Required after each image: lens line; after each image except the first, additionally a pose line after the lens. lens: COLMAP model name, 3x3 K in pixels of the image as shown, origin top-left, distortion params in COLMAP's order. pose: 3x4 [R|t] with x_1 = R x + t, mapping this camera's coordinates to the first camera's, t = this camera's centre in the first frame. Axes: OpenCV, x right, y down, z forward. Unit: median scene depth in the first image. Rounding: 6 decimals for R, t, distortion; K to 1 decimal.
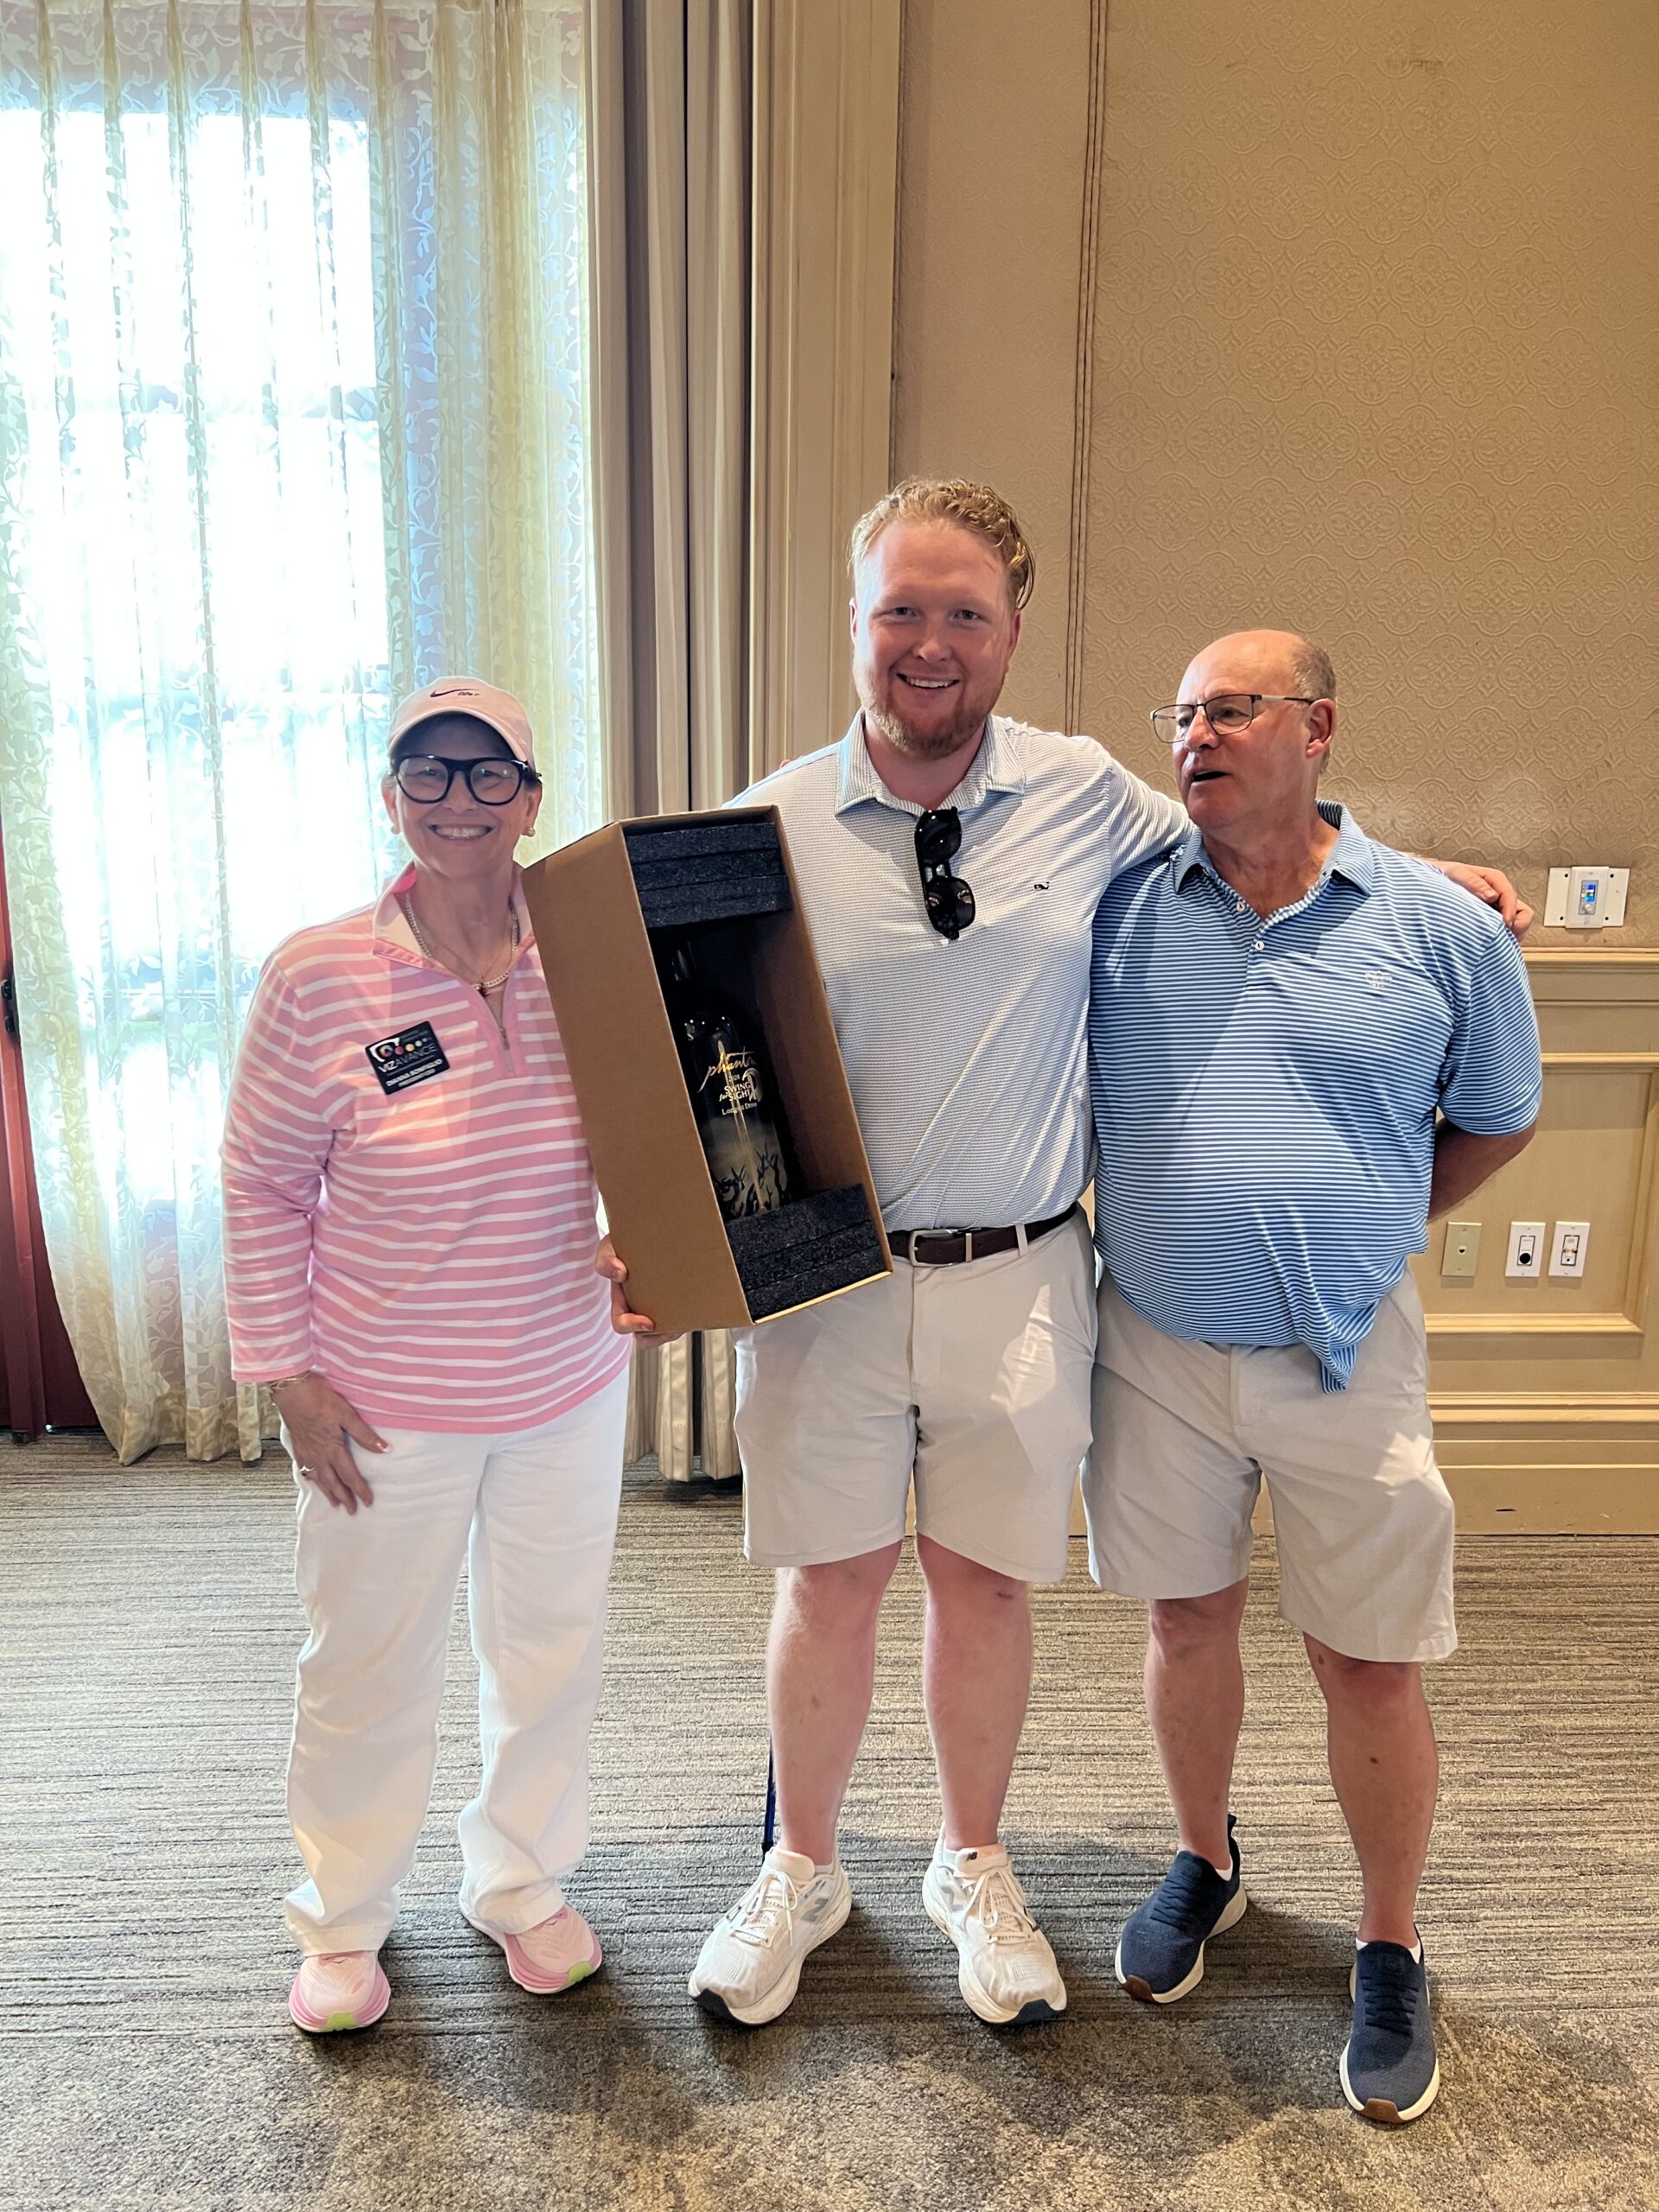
lens RADIAL K [[1670.2, 0, 822.9], [0, 1670.2, 1114.3], [0, 0, 1]] dist [0.022083, -0.010629]
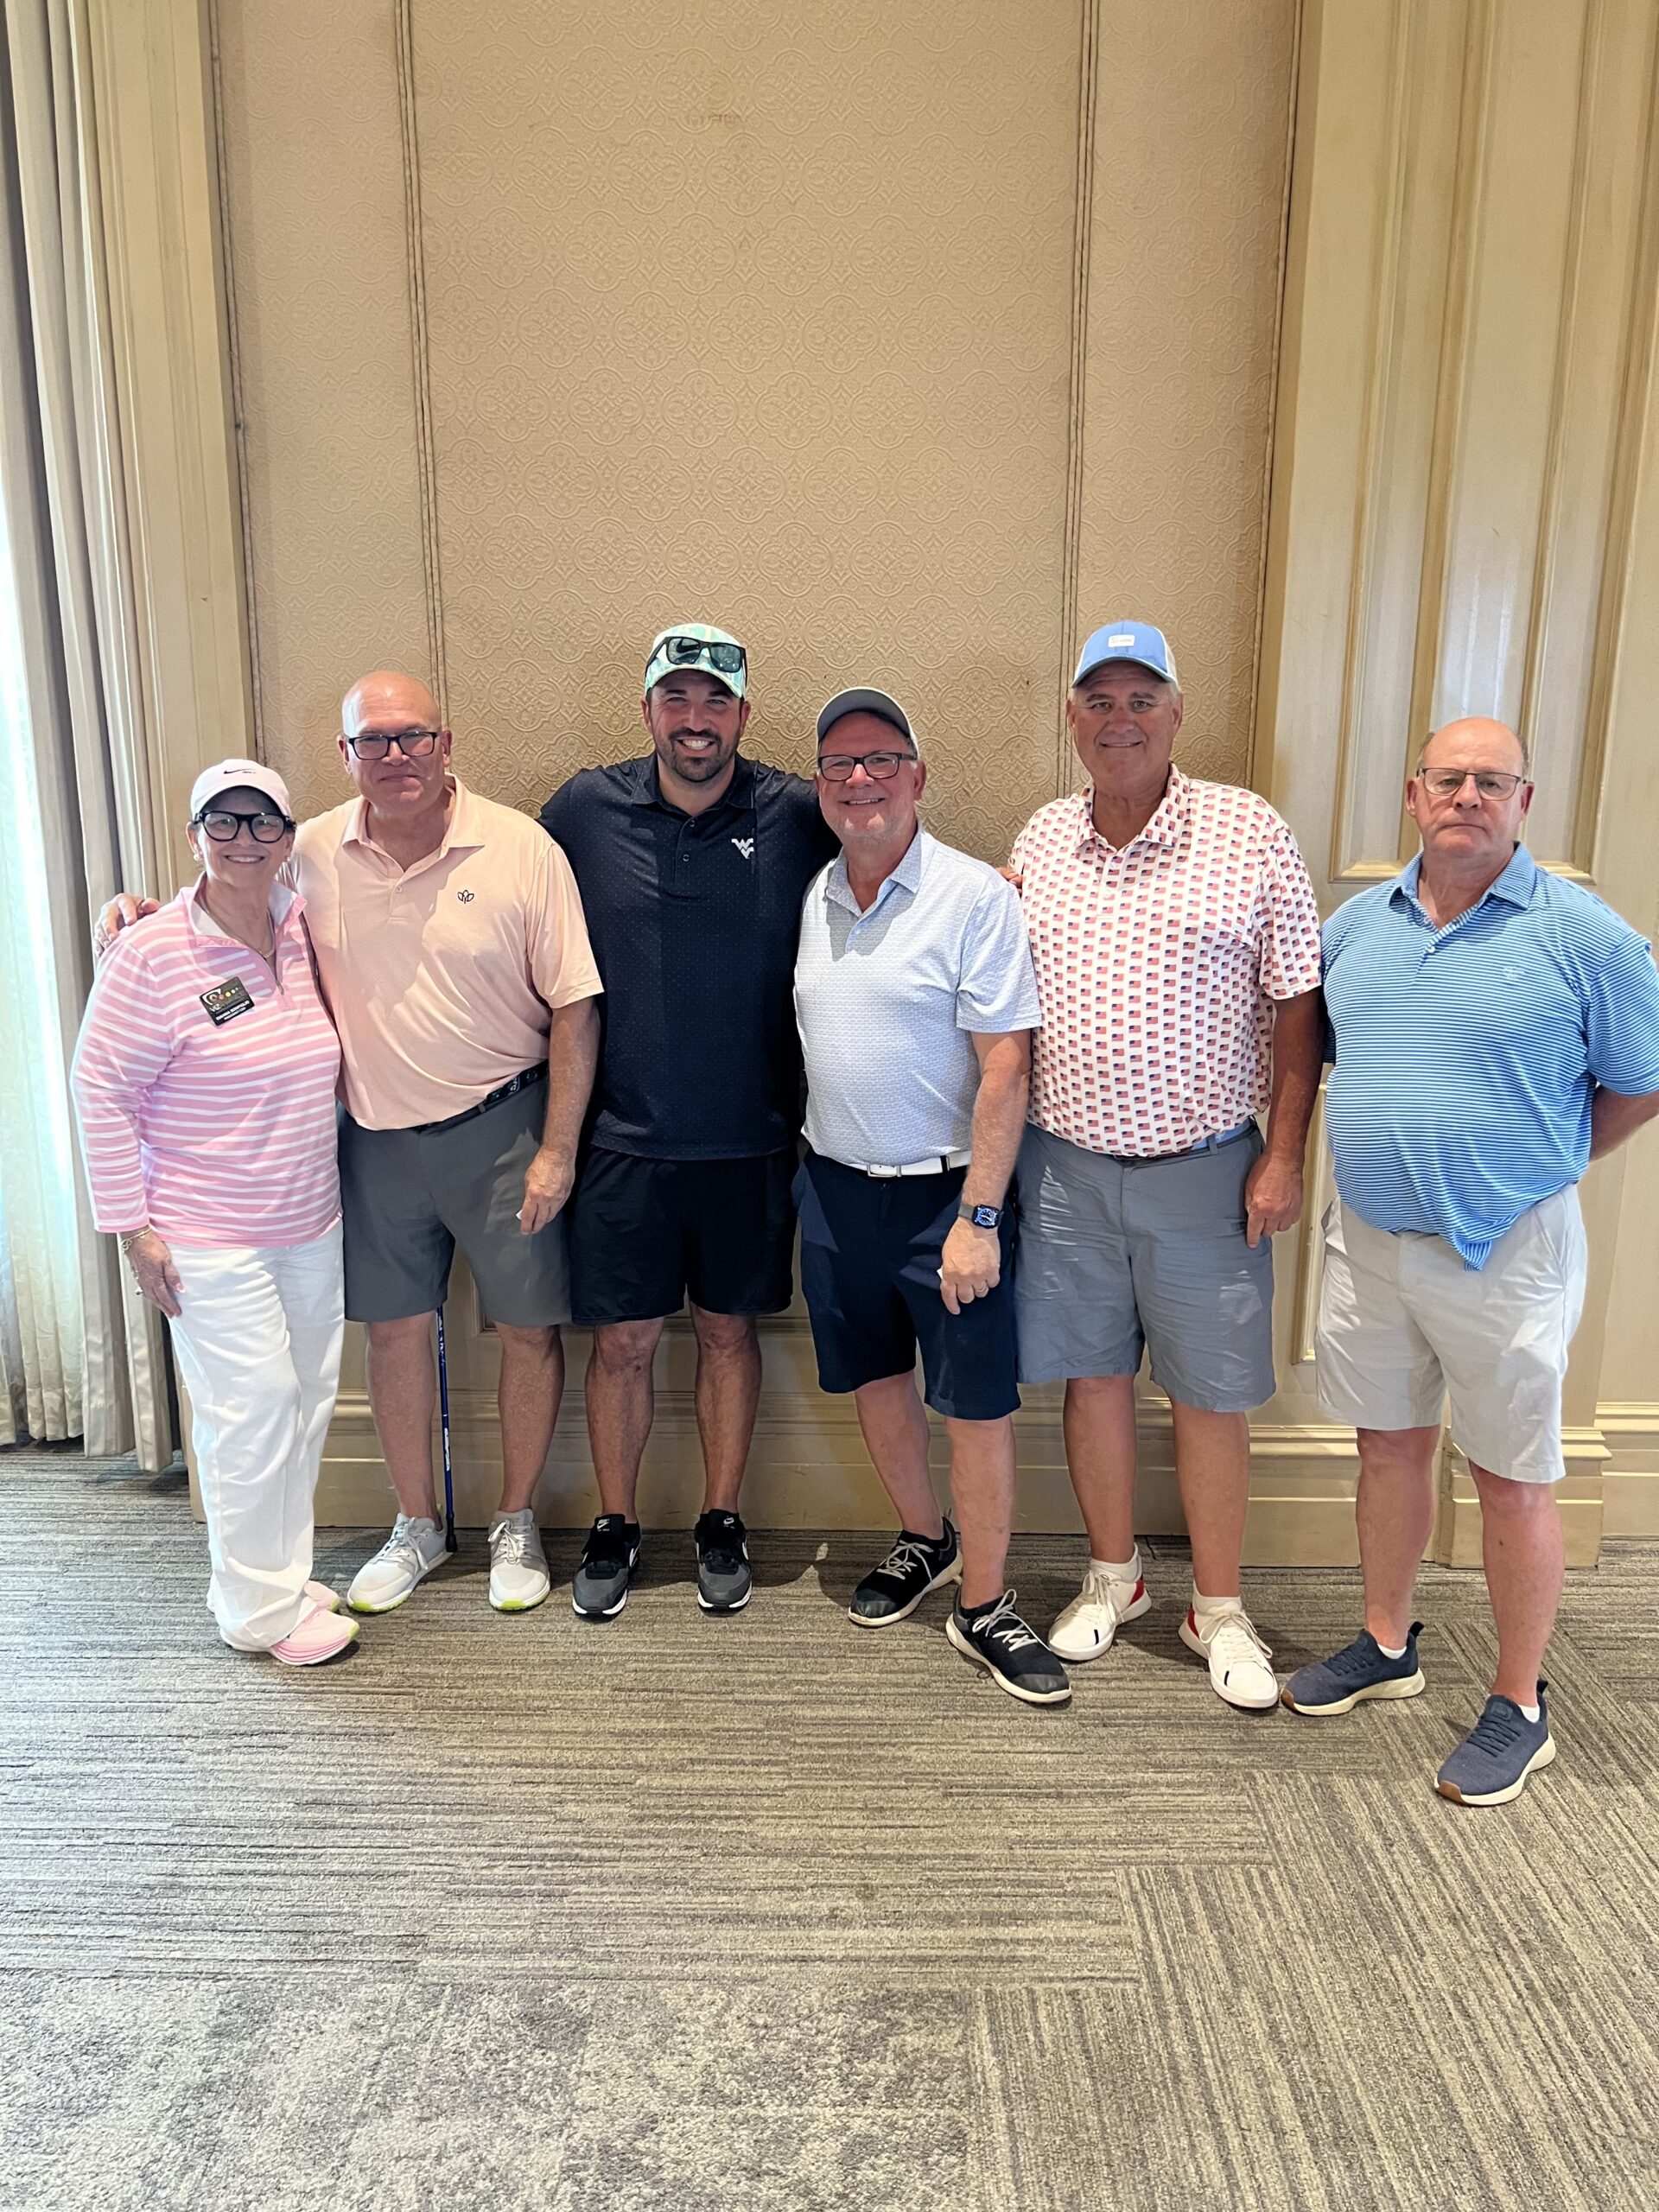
lens RADIAL K [[1658.0, 0, 837.1], [0, 1658.0, 1116.3], [0, 0, 1]] dist [0.046459, -0.055256]
pose [[0.998648, 0.005002, -0.051735, 0.504359], [-0.004711, 0.999972, 0.005753, -0.015556], [0.051762, -0.005501, 0.998644, -0.033762]]
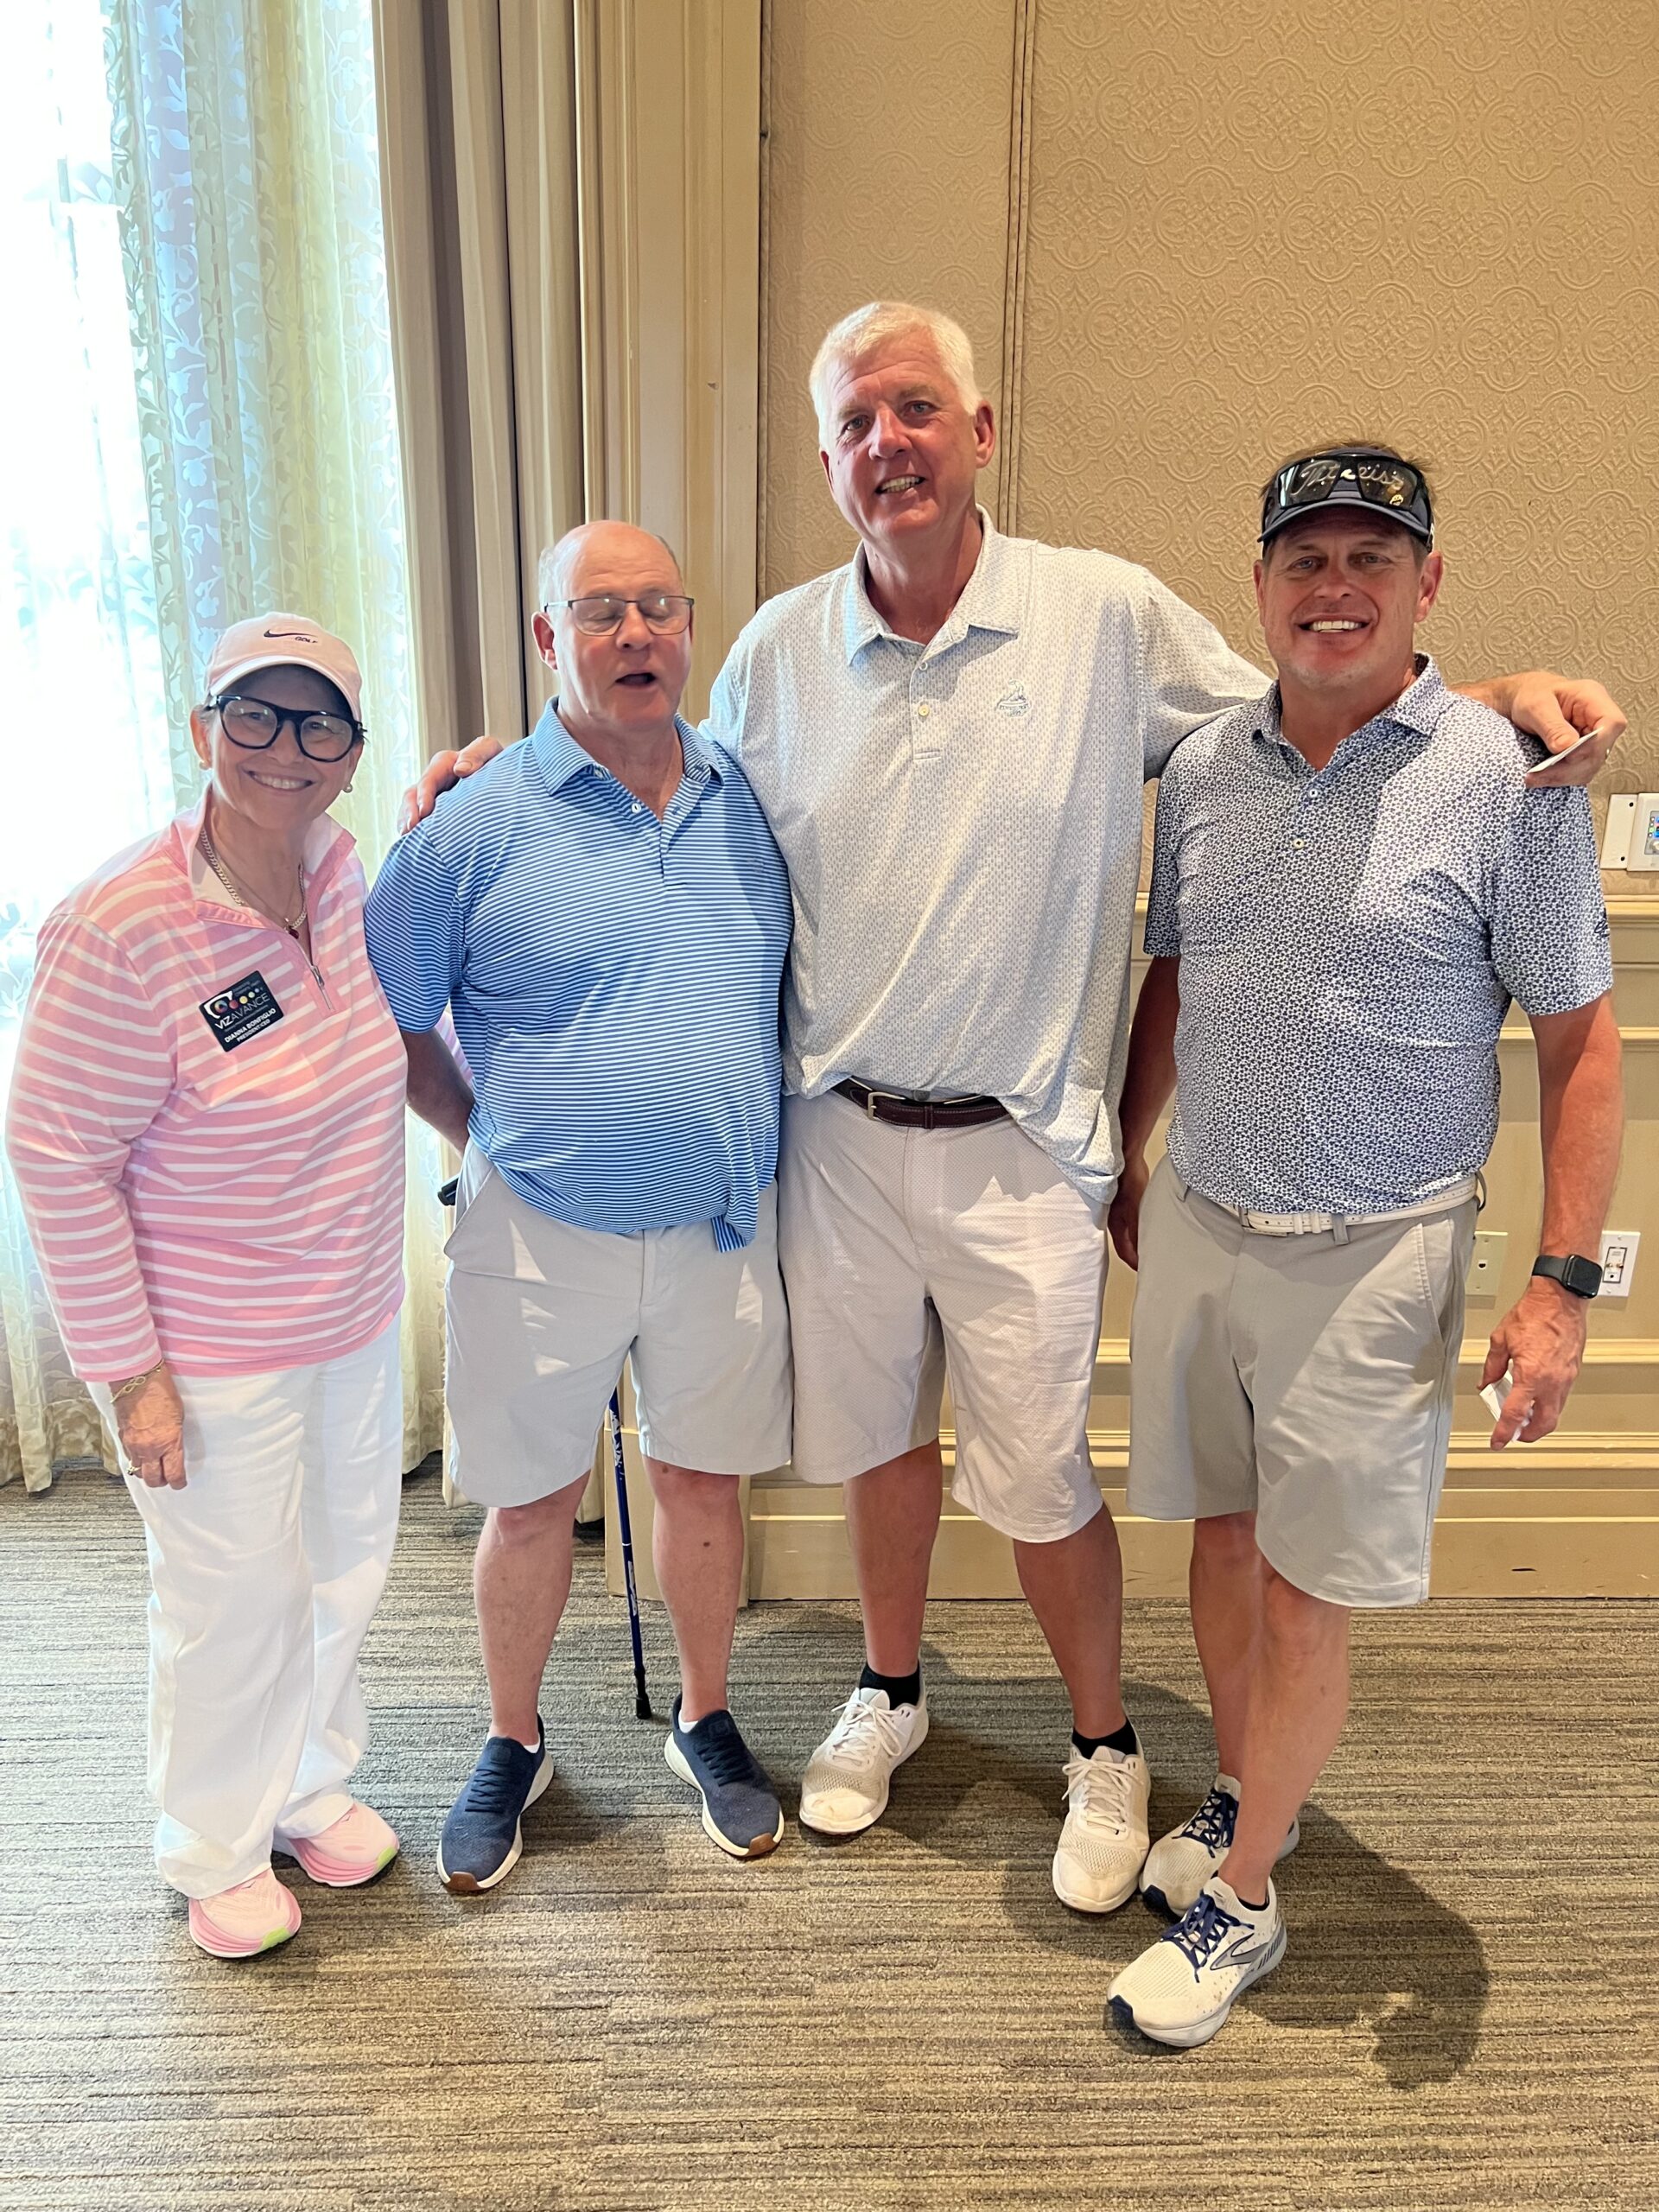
lens RADIAL K [[1676.2, 0, 834.7], [0, 1676.2, 1114.3], [0, 0, 1]] dist [0.045375, -0.052284]
pose [[0.999975, 0.005725, -0.004033, 0.083485], [-0.005388, 0.996854, 0.079080, -0.067530], [0.004473, -0.079056, 0.996860, 0.224696]]
